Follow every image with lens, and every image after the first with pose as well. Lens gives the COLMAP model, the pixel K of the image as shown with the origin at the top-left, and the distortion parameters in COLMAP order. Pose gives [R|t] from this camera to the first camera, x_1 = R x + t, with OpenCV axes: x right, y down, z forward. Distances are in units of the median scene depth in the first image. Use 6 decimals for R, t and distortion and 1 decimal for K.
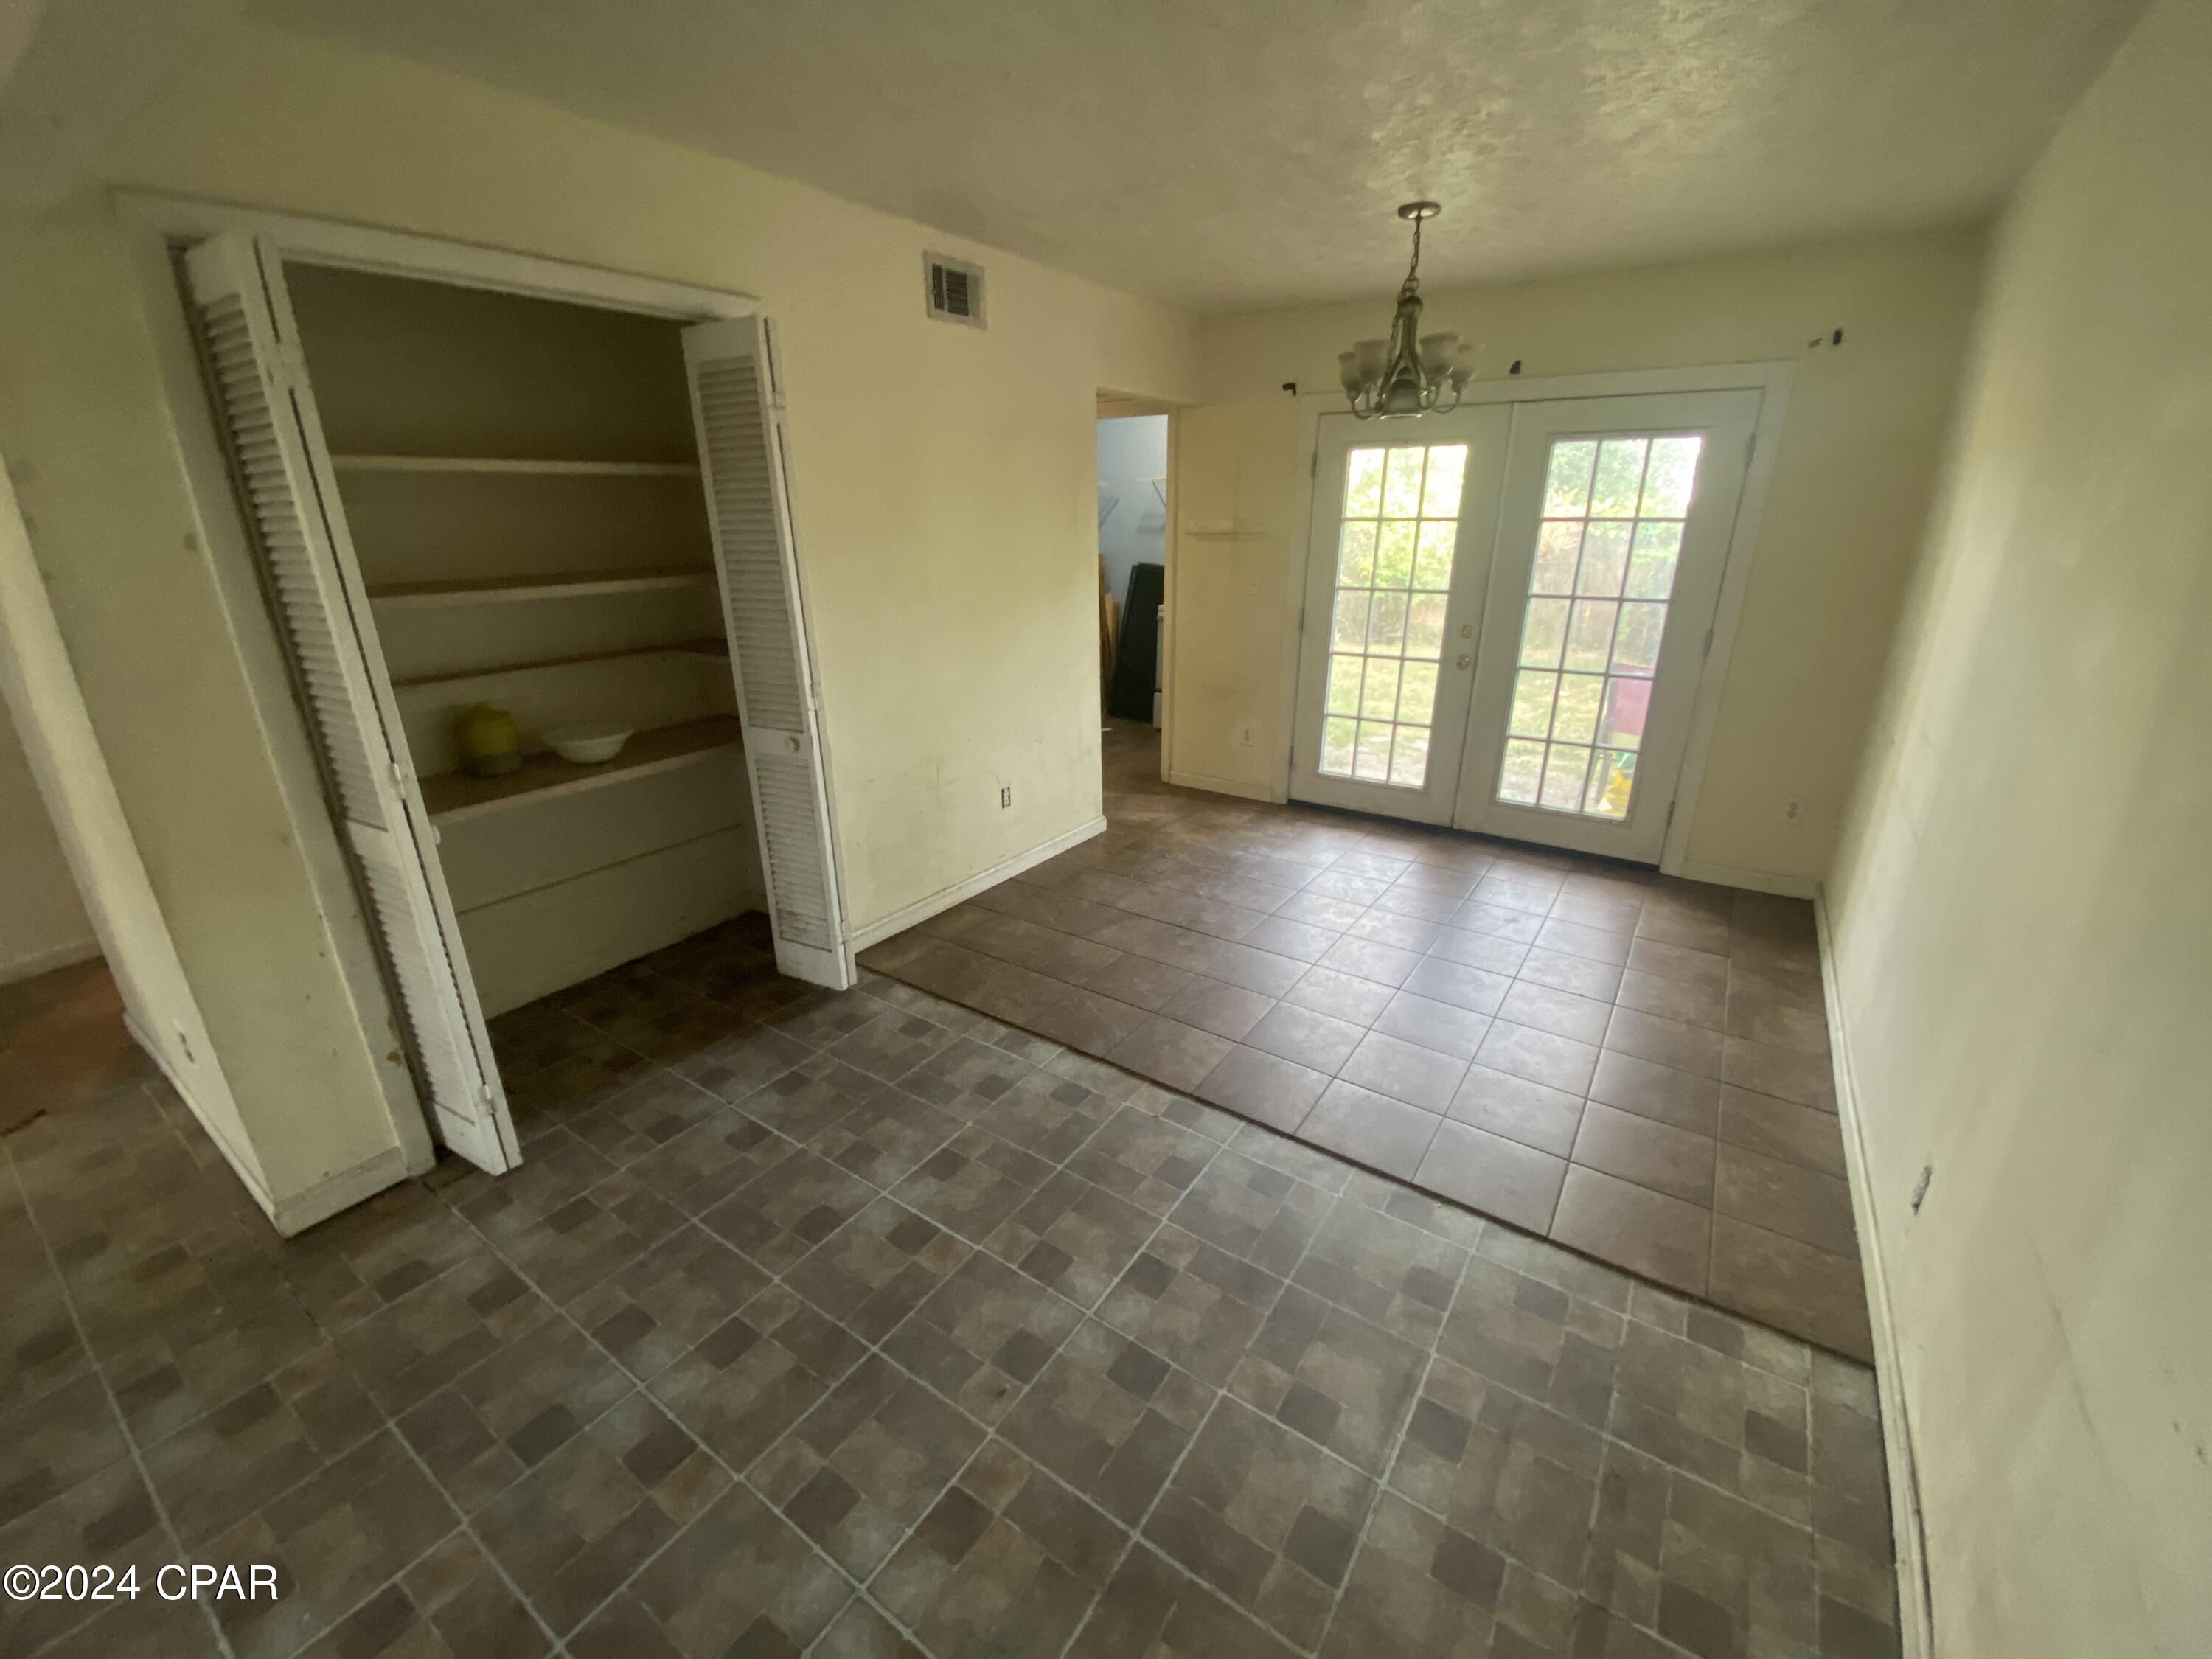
lens RADIAL K [[893.6, 0, 1106.0], [0, 893.6, 829.5], [0, 0, 1]] dist [0.035377, -0.023926]
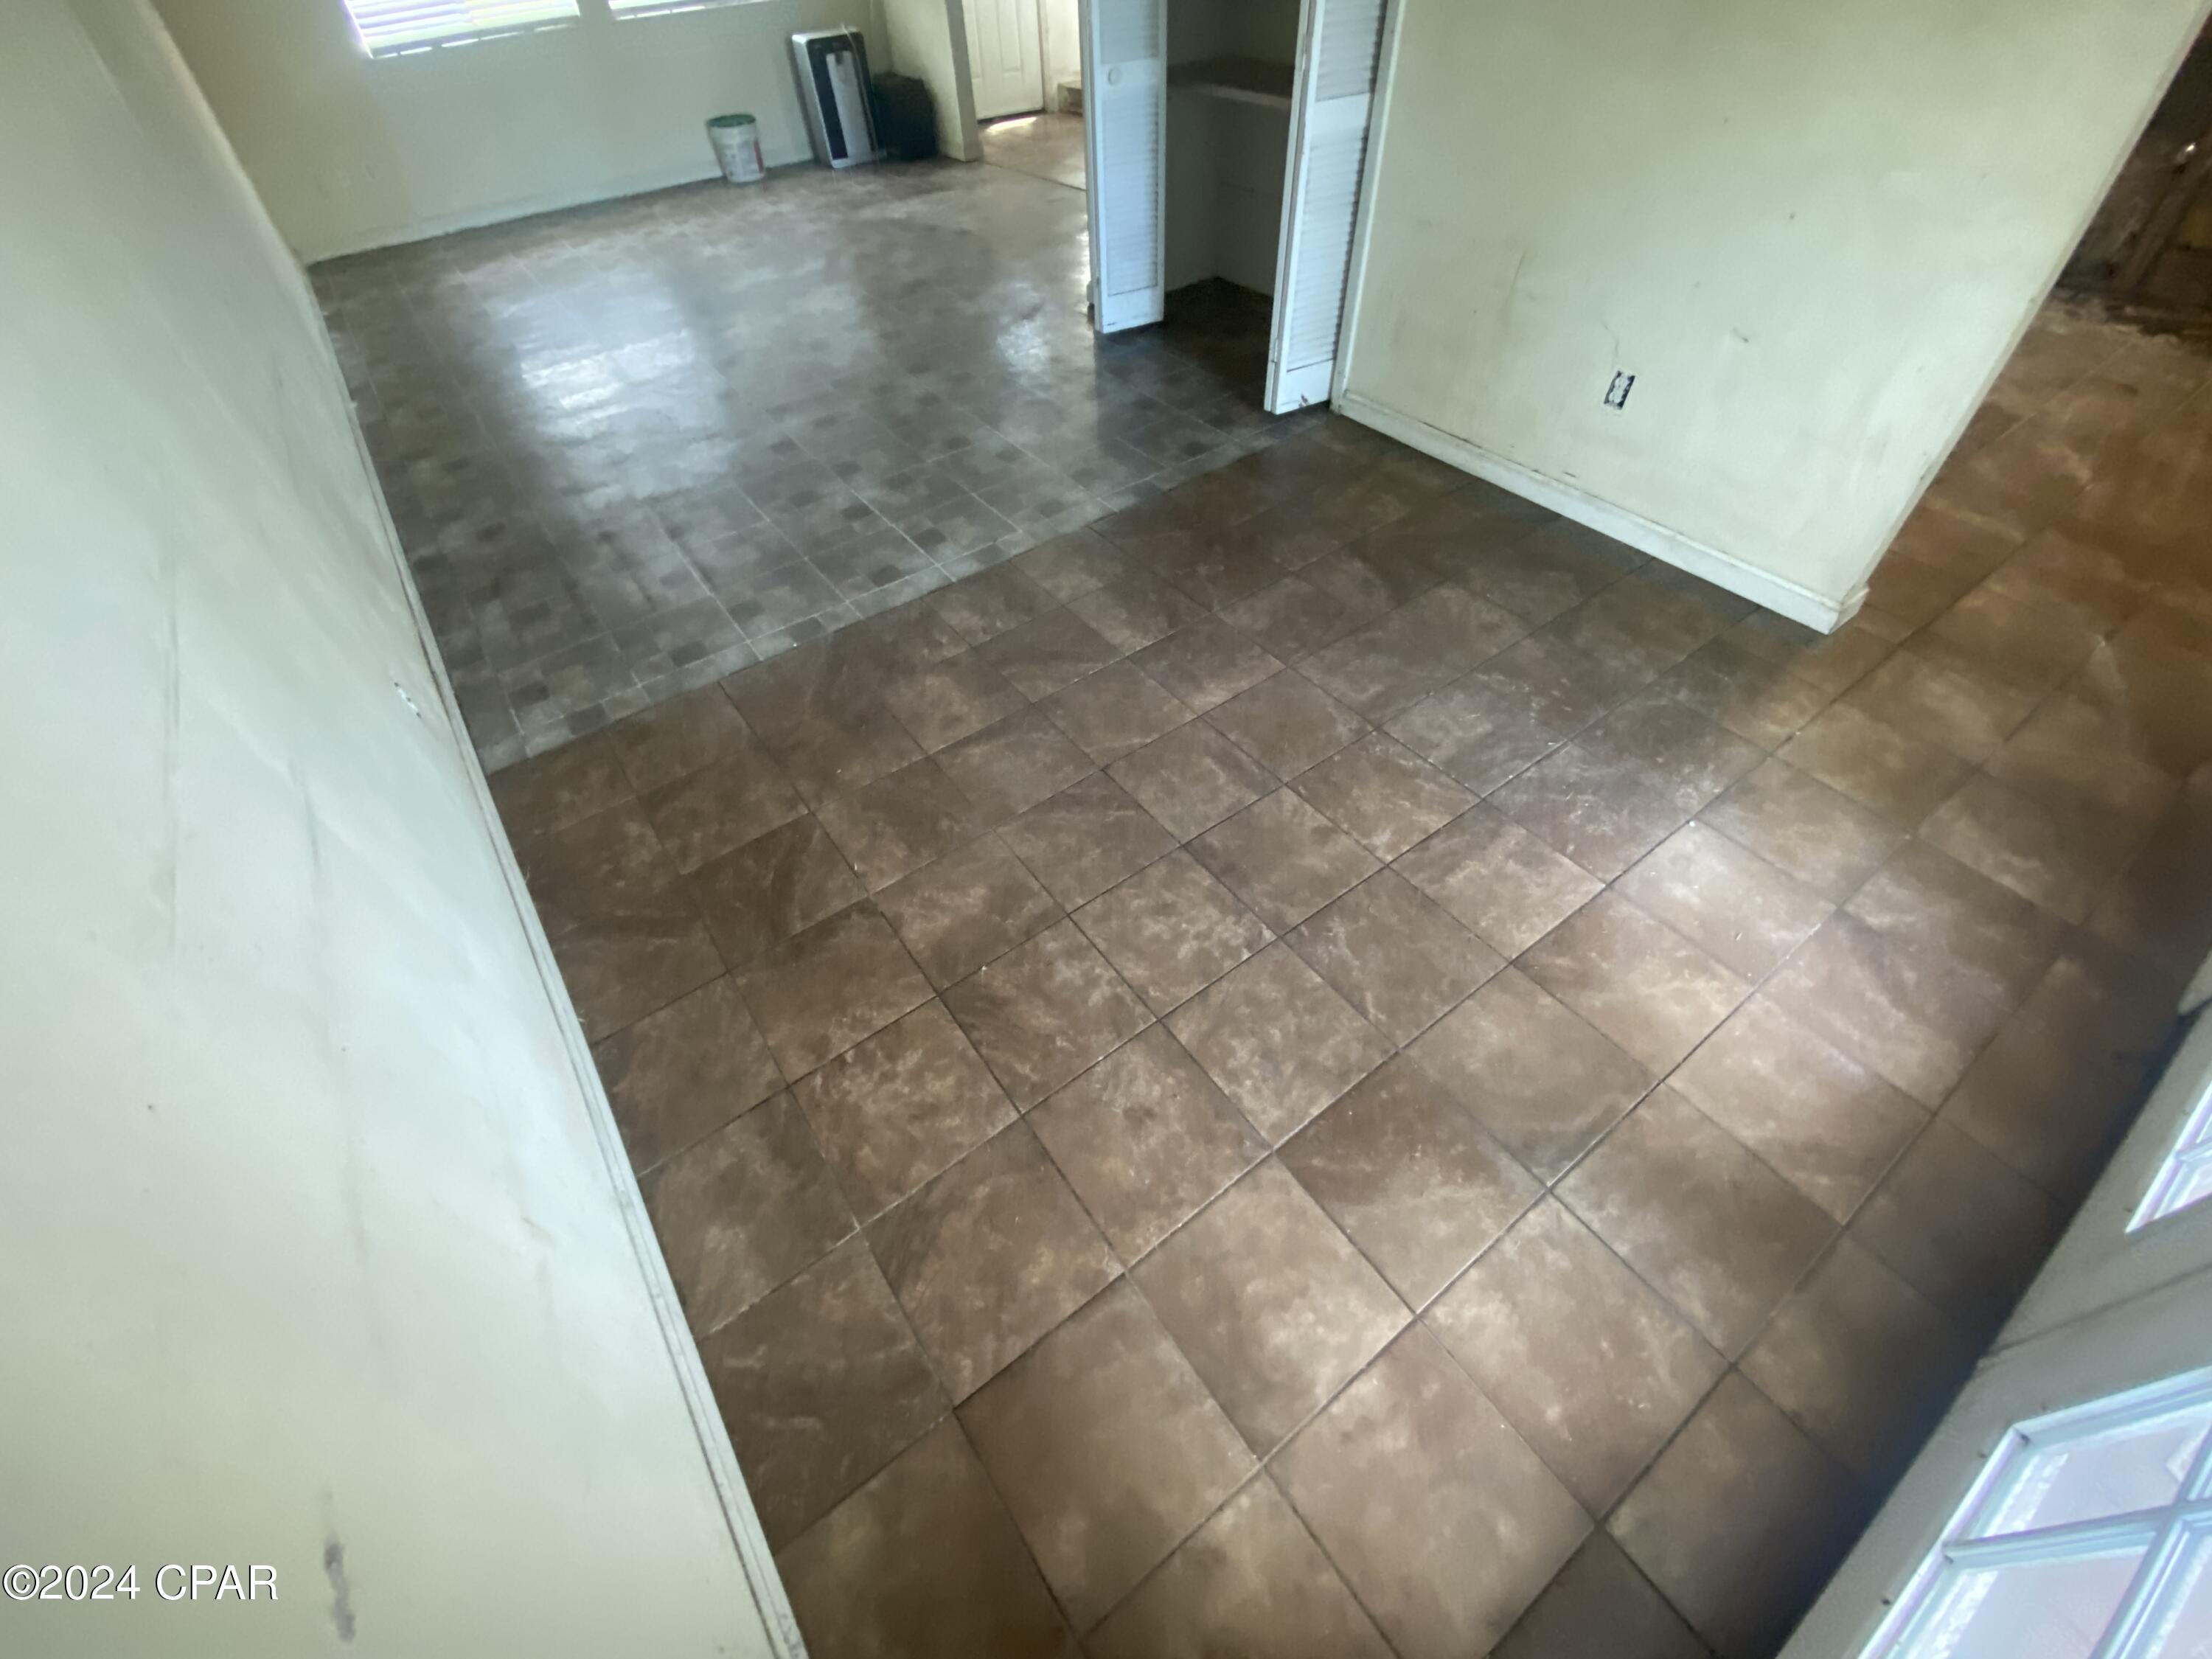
lens RADIAL K [[904.7, 0, 1119.4], [0, 904.7, 832.2], [0, 0, 1]] dist [0.049876, -0.034873]
pose [[-0.336449, 0.708206, -0.620683, 0.819455], [-0.277257, 0.555397, 0.784004, -0.356710], [0.899962, 0.435866, 0.009492, 1.062797]]
